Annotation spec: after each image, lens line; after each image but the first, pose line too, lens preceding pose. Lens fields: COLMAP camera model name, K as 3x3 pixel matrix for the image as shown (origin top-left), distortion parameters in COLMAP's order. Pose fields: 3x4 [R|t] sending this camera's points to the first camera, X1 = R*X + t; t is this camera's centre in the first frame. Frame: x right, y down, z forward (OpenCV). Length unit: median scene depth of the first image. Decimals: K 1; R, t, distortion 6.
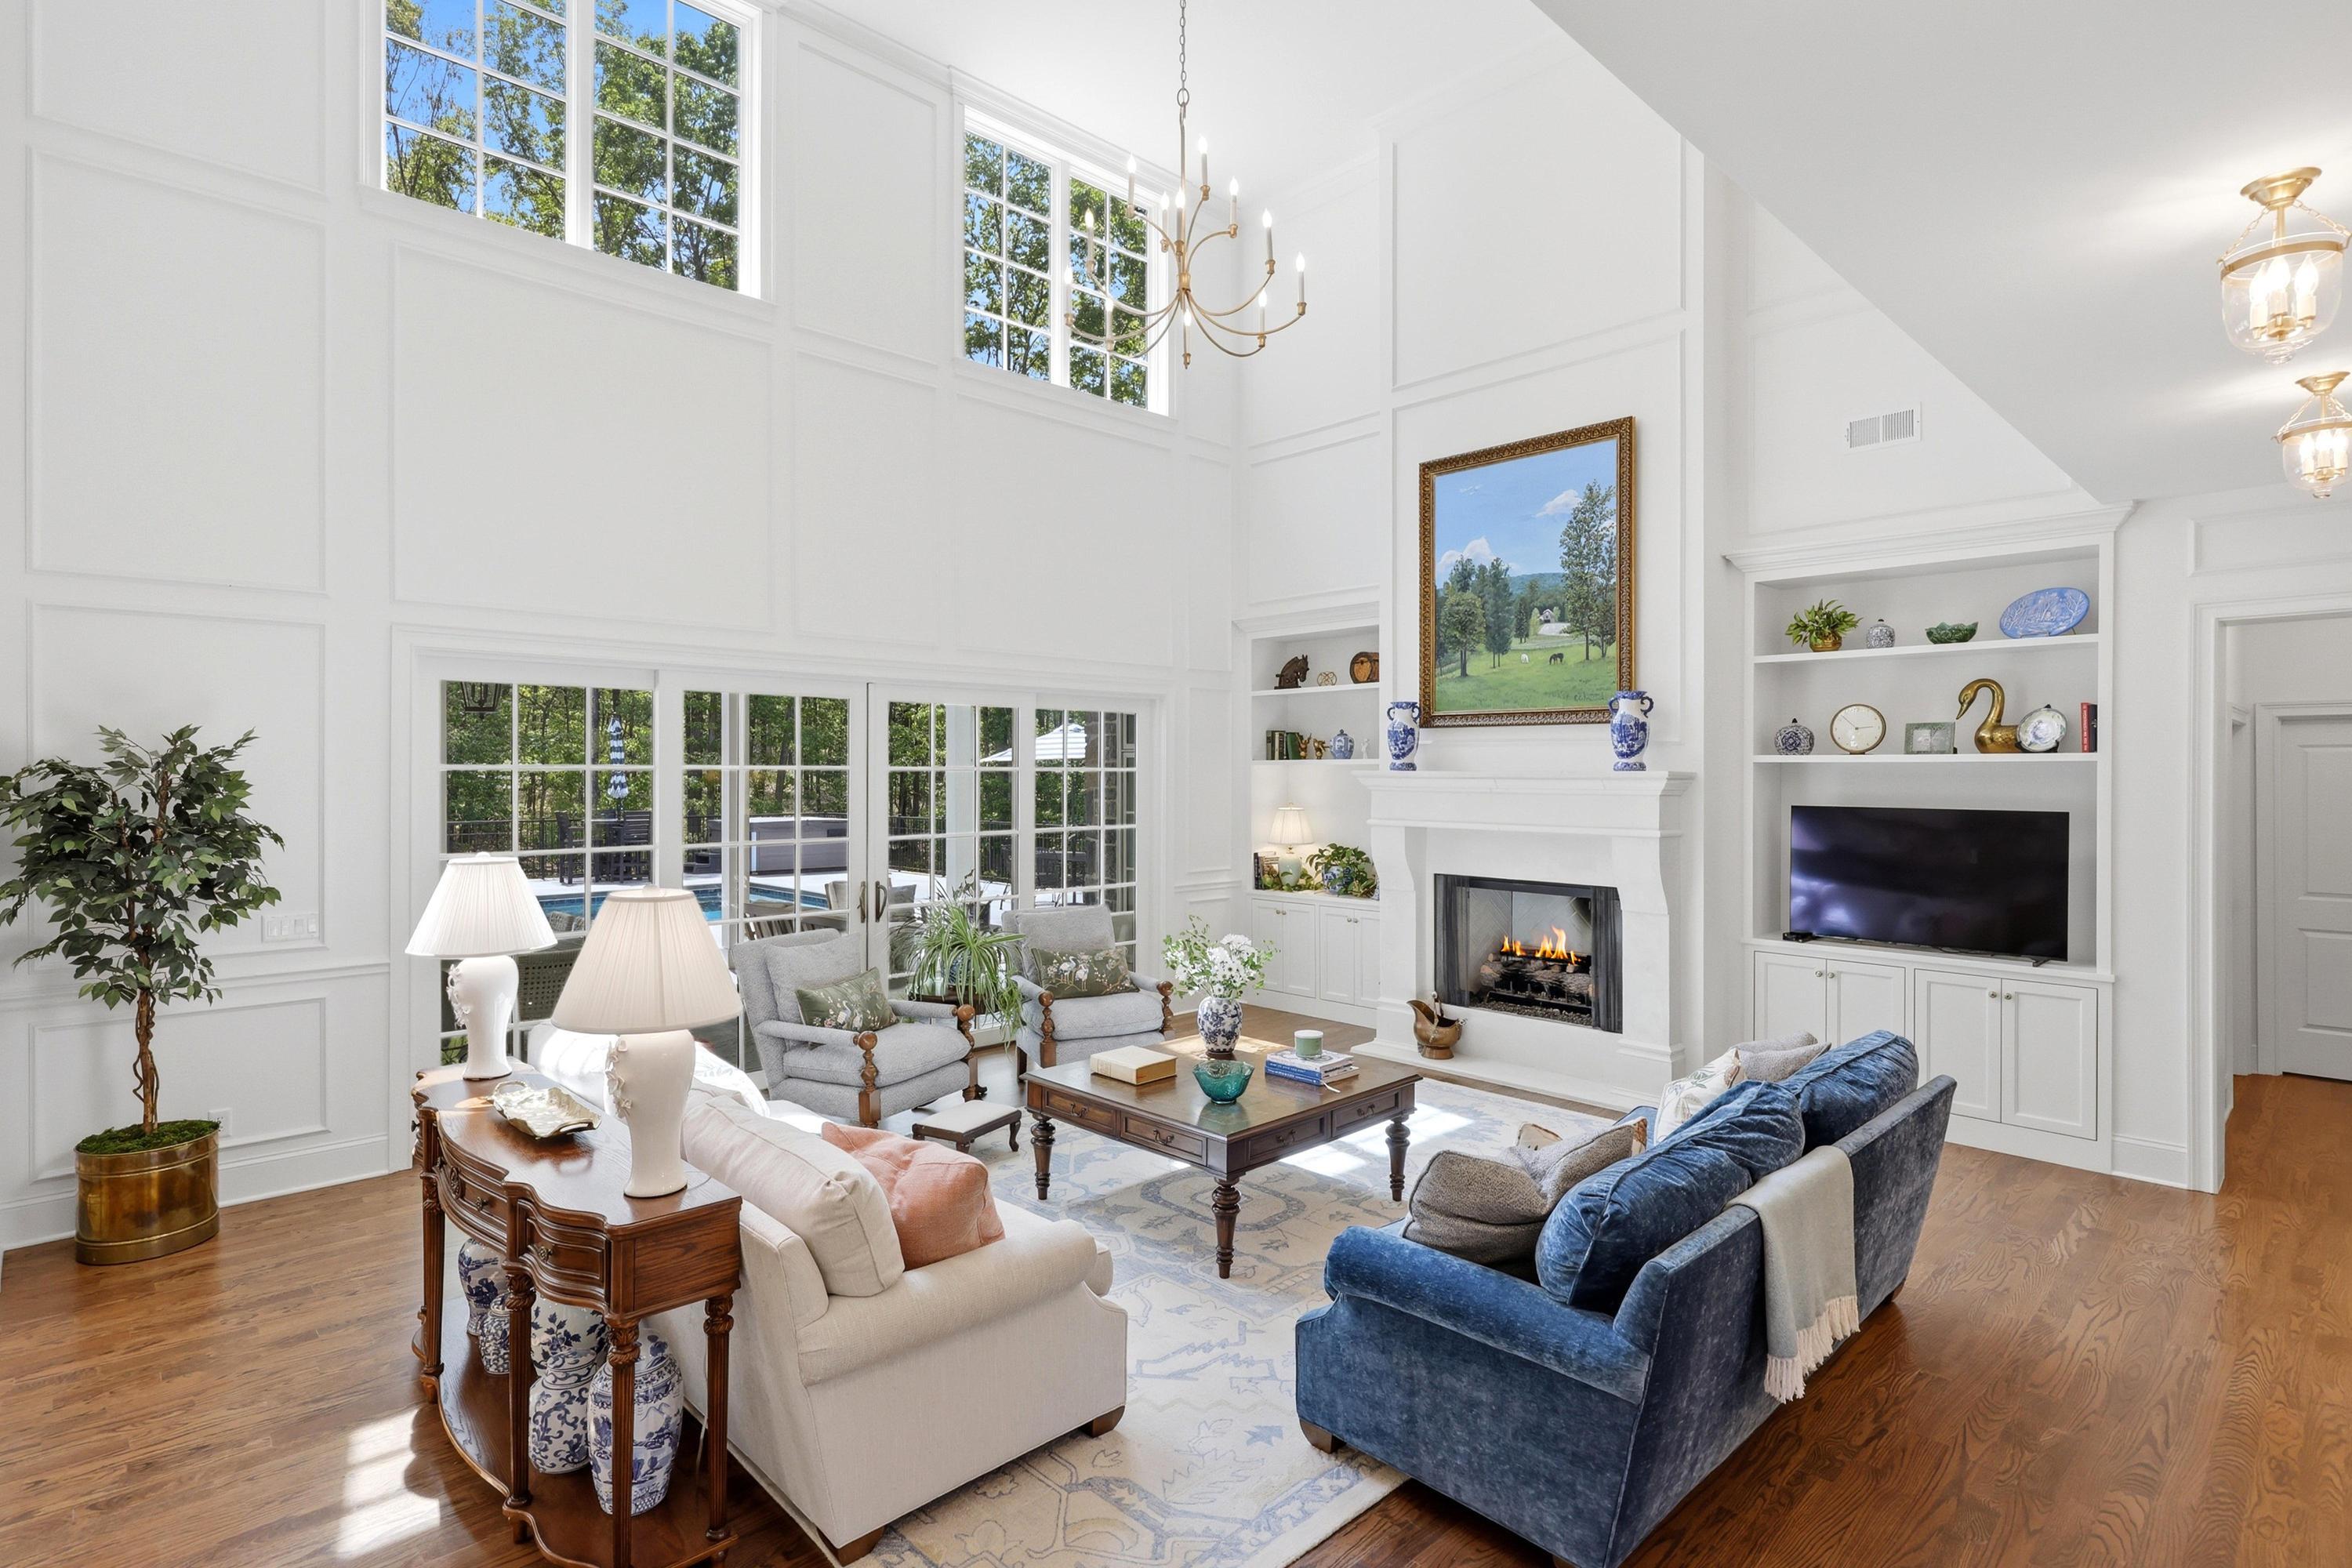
lens RADIAL K [[1175.5, 0, 1170.8], [0, 1175.5, 772.8], [0, 0, 1]] dist [0.025126, -0.000134]
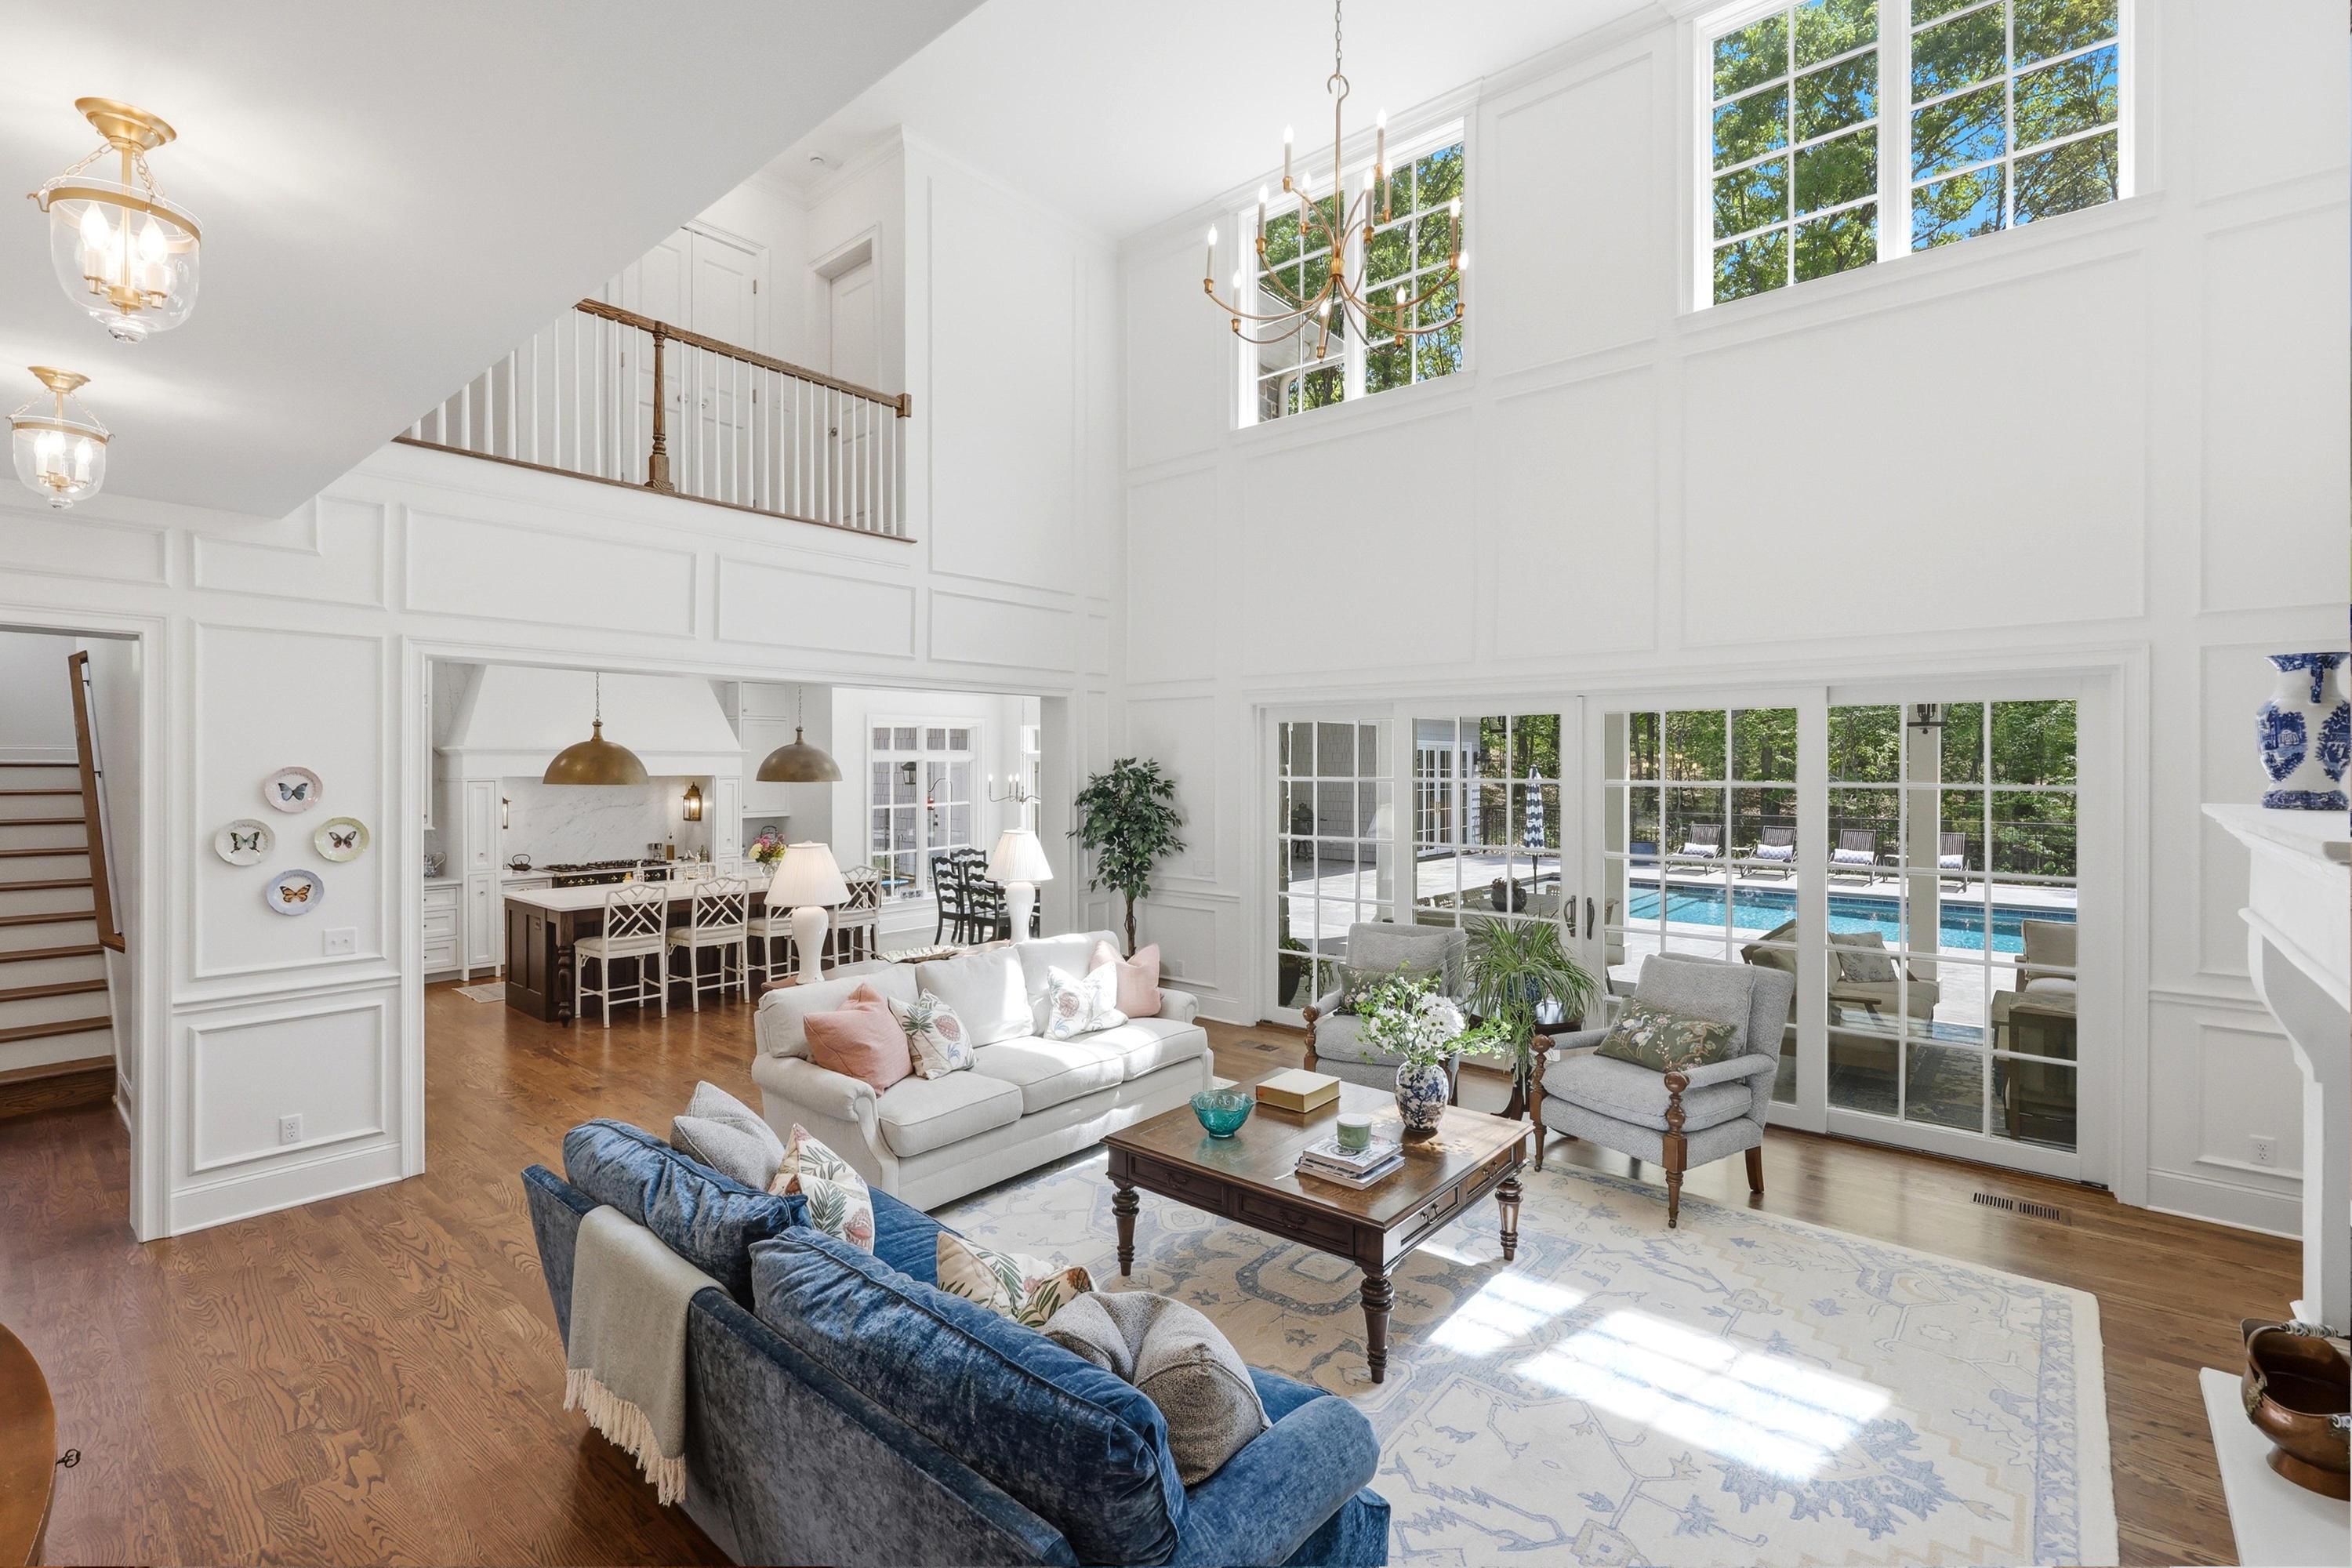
lens RADIAL K [[1033.6, 0, 1172.9], [0, 1033.6, 769.4], [0, 0, 1]] dist [-0.005501, -0.000277]
pose [[0.093327, 0.004393, -0.995626, 0.569844], [-0.004205, 0.999983, 0.004018, -0.016322], [0.995627, 0.003812, 0.093344, 0.565394]]
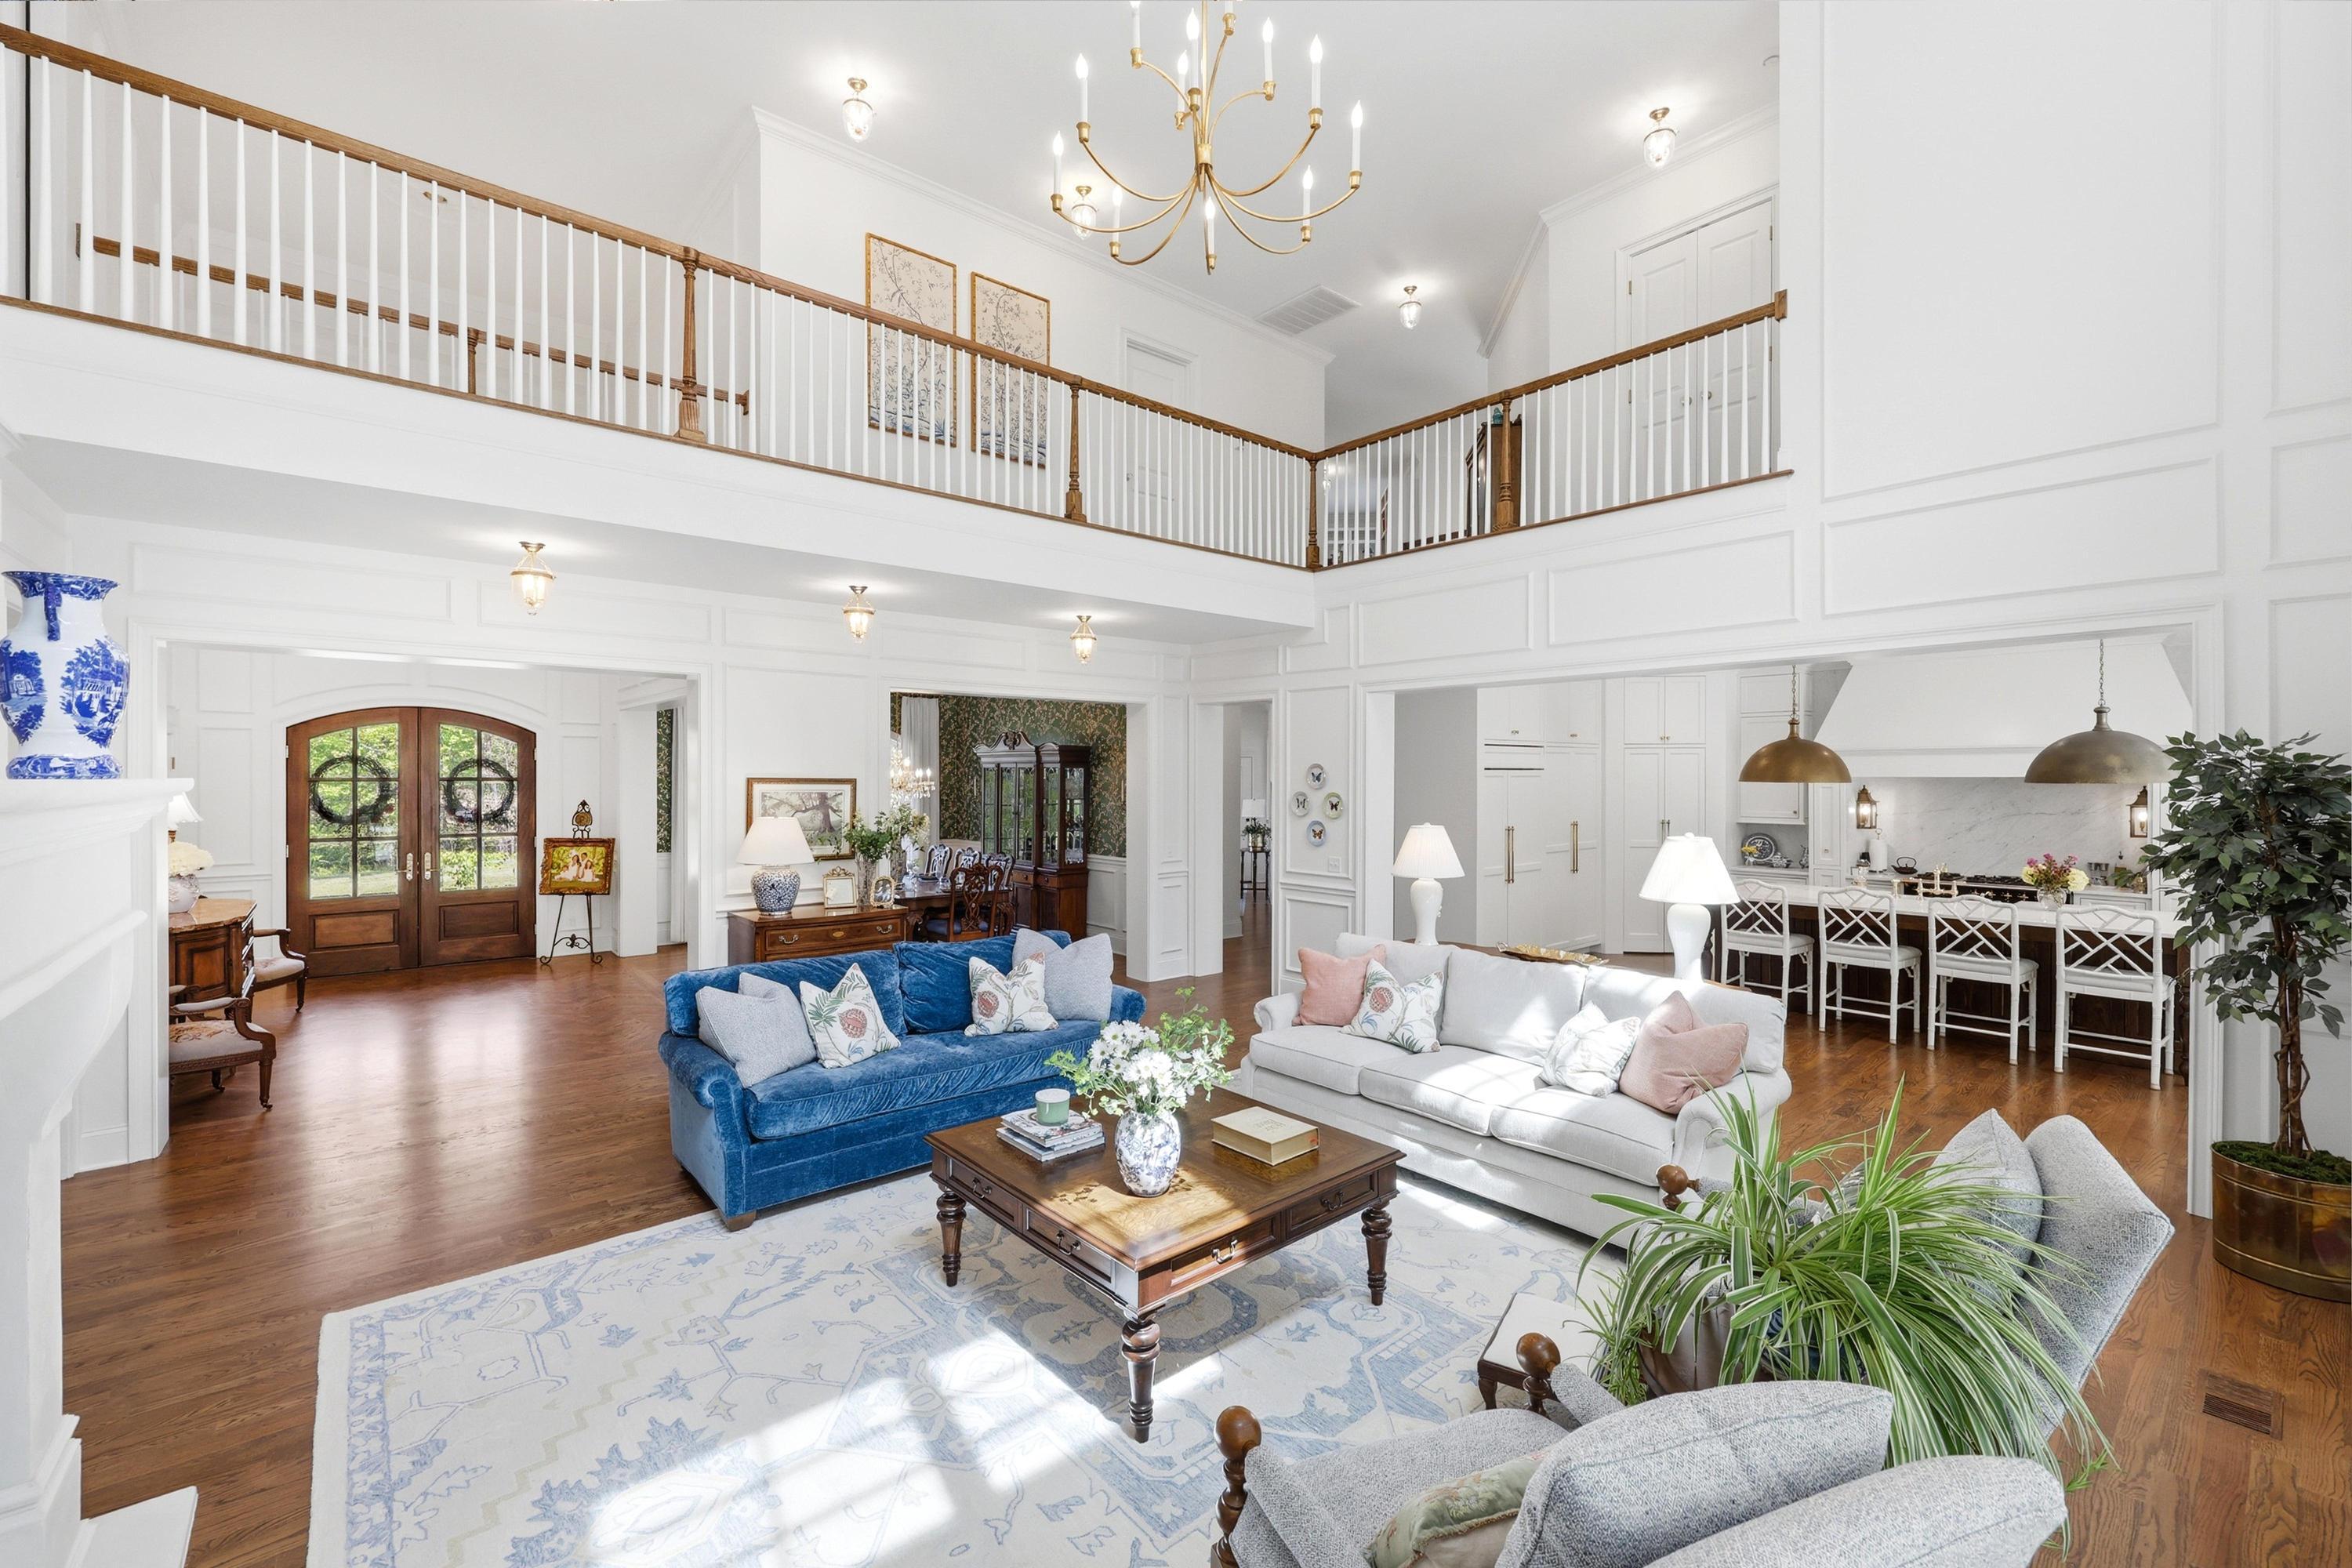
lens RADIAL K [[965.1, 0, 1172.1], [0, 965.1, 777.4], [0, 0, 1]] dist [-0.001654, -0.000054]
pose [[-0.997776, 0.001043, 0.066653, -0.017739], [0.001276, 0.999993, 0.003448, -0.002006], [-0.066649, 0.003525, -0.997770, 1.161948]]
